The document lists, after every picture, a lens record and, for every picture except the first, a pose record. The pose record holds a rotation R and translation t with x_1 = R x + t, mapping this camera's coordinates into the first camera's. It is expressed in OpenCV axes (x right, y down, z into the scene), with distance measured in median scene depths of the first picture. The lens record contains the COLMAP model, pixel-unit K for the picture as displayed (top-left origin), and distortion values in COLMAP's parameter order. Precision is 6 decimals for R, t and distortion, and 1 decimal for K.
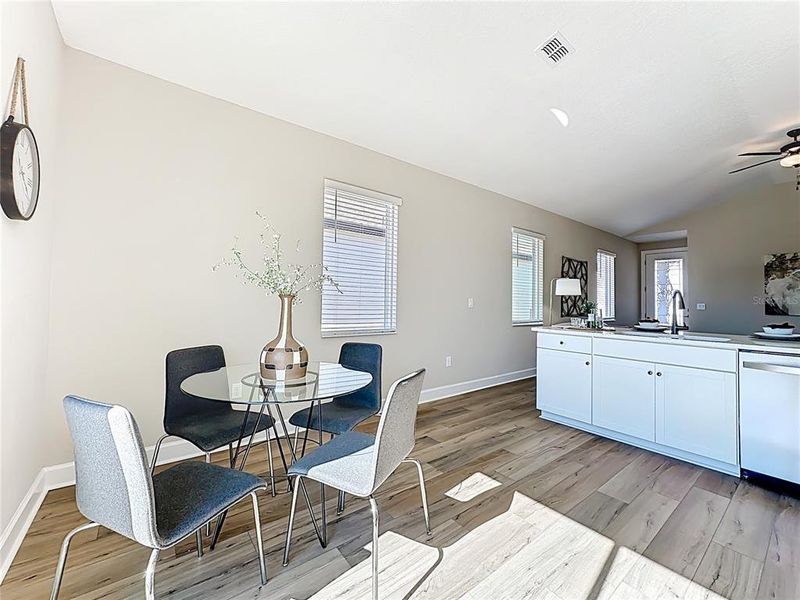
lens RADIAL K [[326.9, 0, 396.4], [0, 326.9, 300.1], [0, 0, 1]] dist [-0.003314, -0.000033]
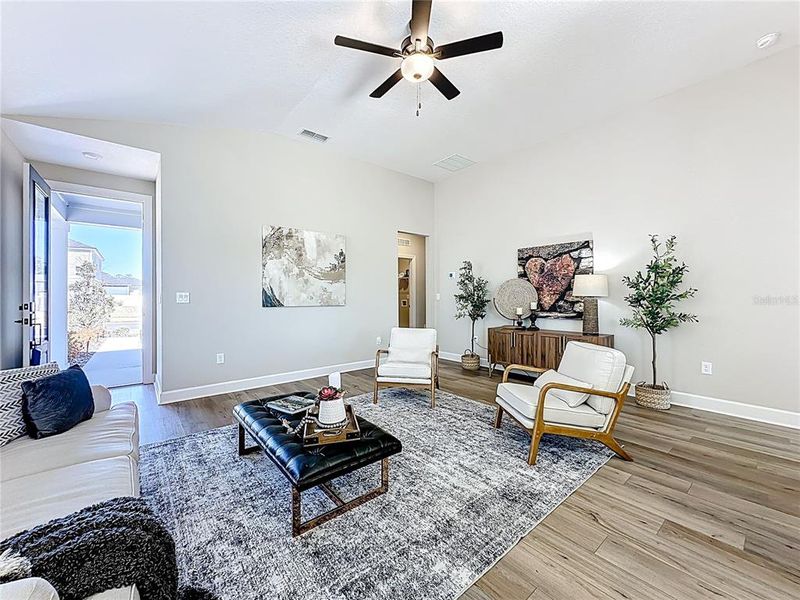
lens RADIAL K [[326.9, 0, 404.5], [0, 326.9, 293.3], [0, 0, 1]] dist [-0.003314, -0.000033]
pose [[-0.038368, -0.004903, 0.999252, 0.405089], [-0.002101, 0.999986, 0.004826, 0.008861], [-0.999261, -0.001914, -0.038378, 0.729008]]
